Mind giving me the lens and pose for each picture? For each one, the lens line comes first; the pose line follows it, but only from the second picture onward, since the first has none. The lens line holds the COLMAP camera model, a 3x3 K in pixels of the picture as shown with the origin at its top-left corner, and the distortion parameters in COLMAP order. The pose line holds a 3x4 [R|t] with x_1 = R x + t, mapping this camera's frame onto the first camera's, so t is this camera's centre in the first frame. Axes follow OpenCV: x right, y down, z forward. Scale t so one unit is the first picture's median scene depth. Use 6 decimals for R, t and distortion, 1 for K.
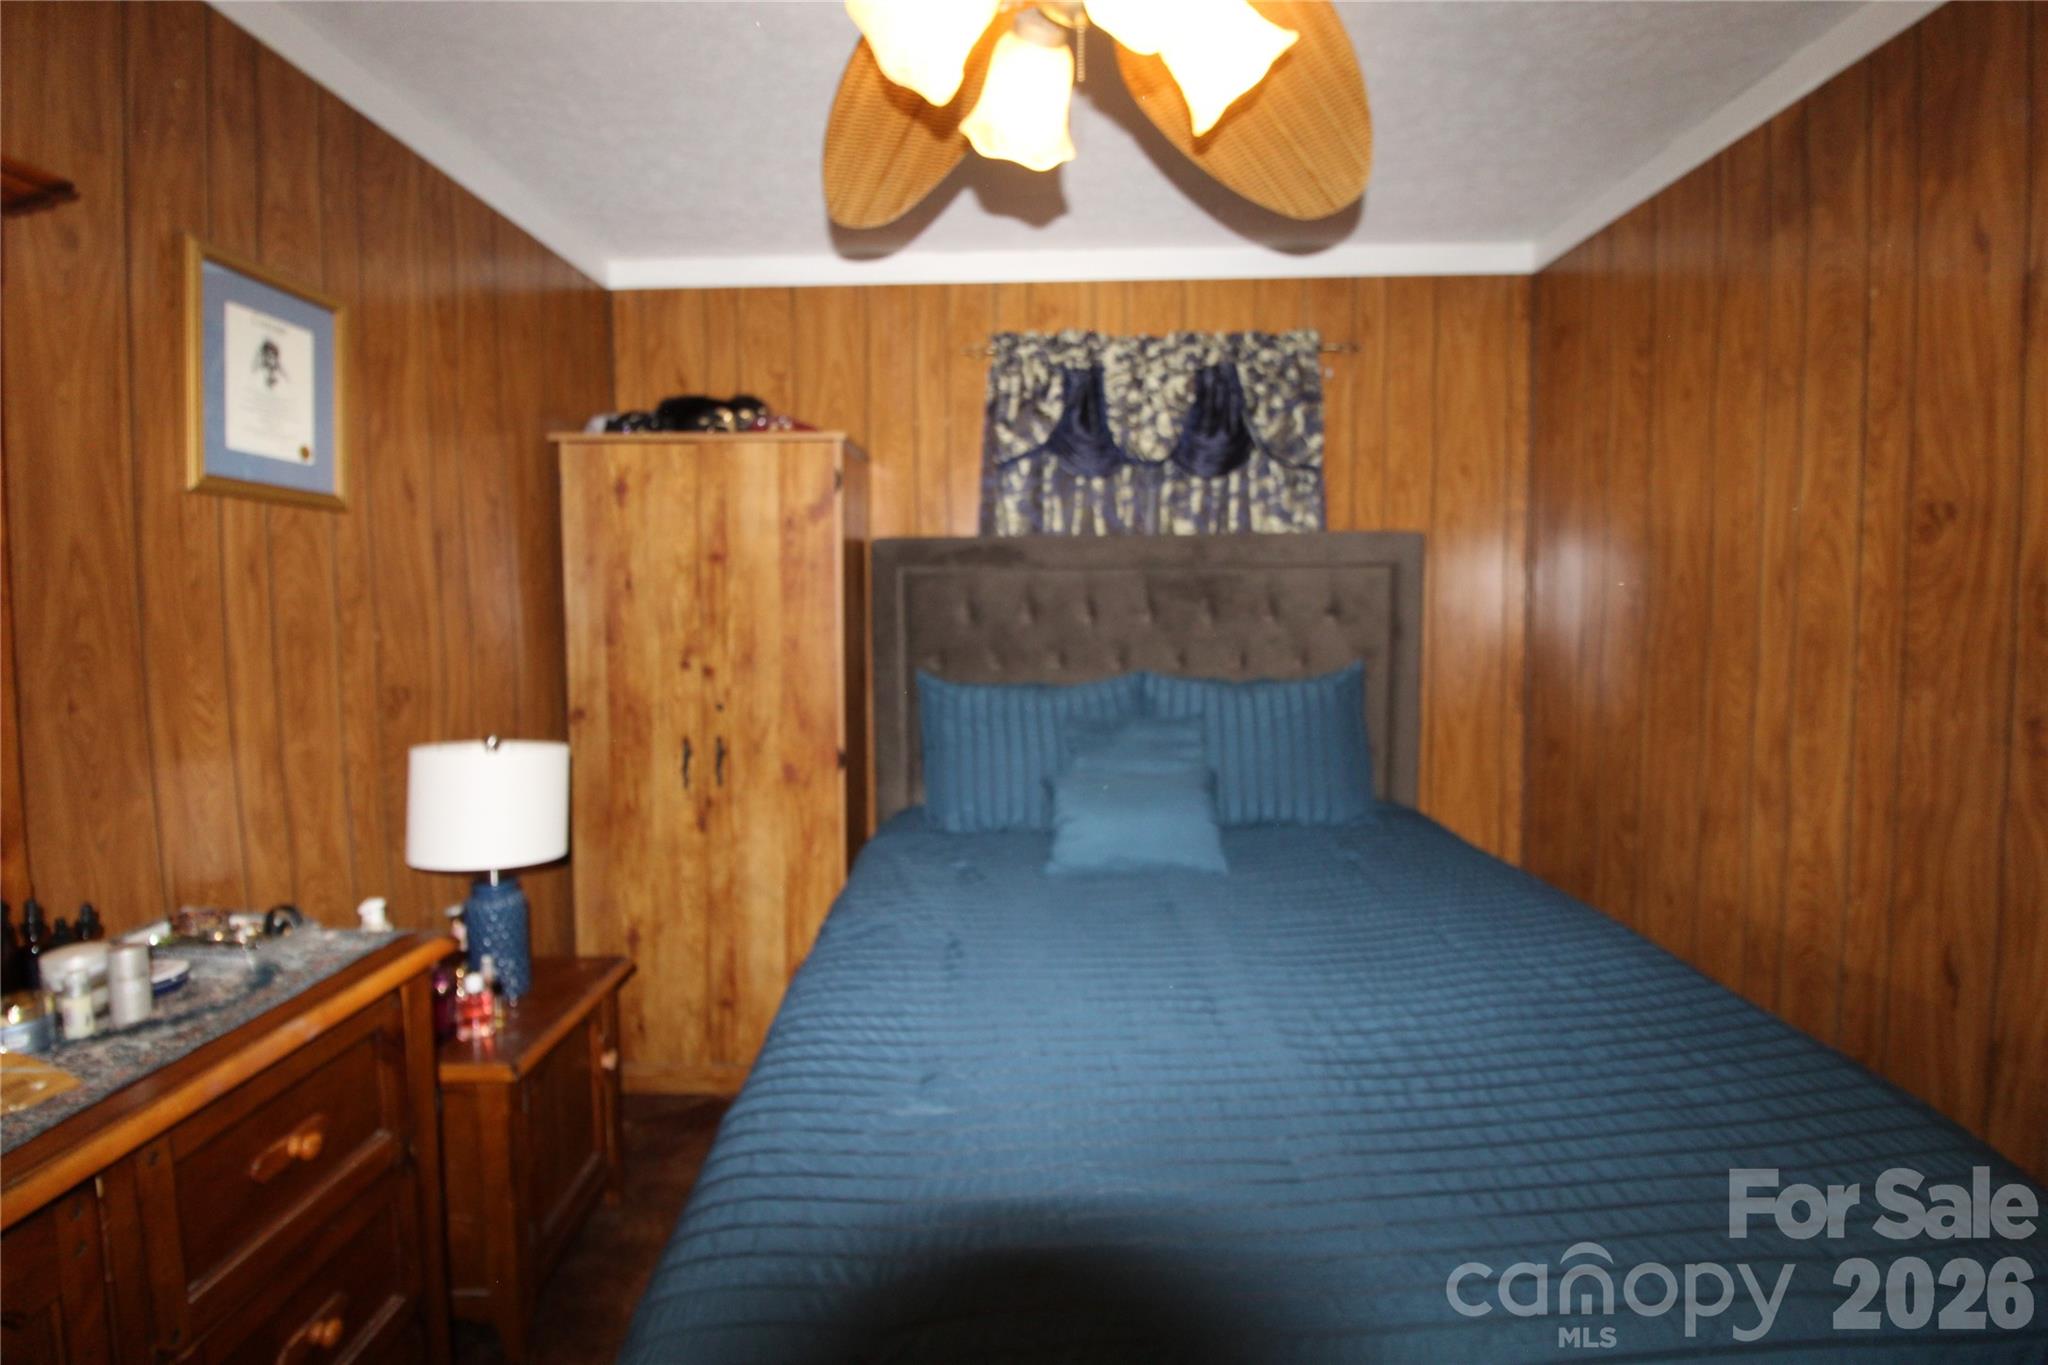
lens RADIAL K [[954.1, 0, 1021.9], [0, 954.1, 645.2], [0, 0, 1]] dist [0.002031, -0.014784]
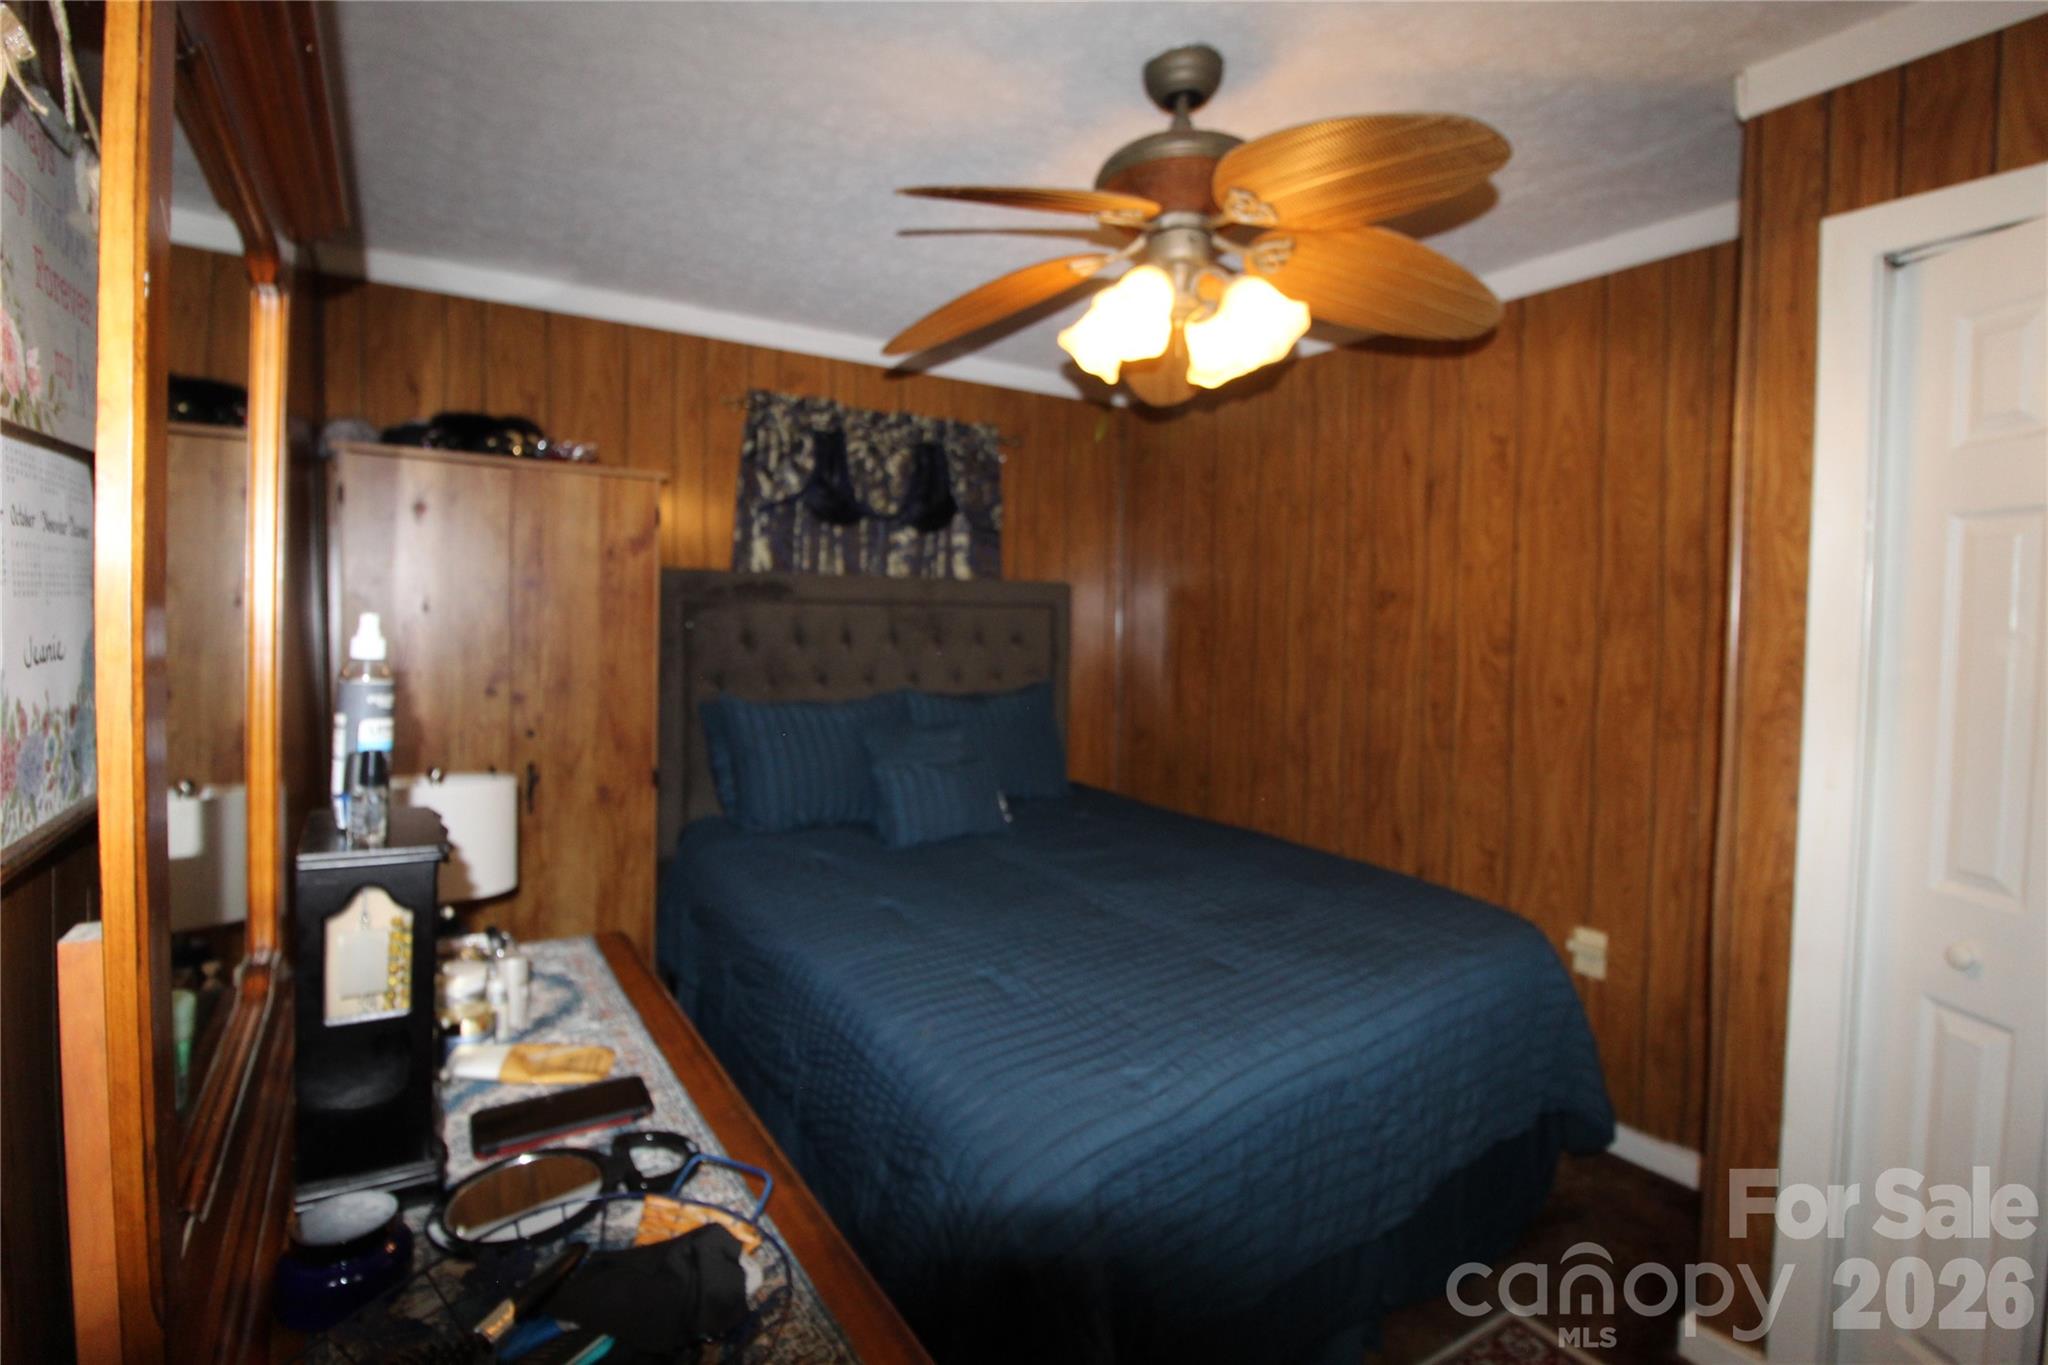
lens RADIAL K [[954.1, 0, 1021.9], [0, 954.1, 645.2], [0, 0, 1]] dist [0.002031, -0.014784]
pose [[0.827216, 0.004366, 0.561867, -0.440240], [0.005004, 0.999873, -0.015137, -0.009733], [-0.561861, 0.015333, 0.827089, -0.110168]]
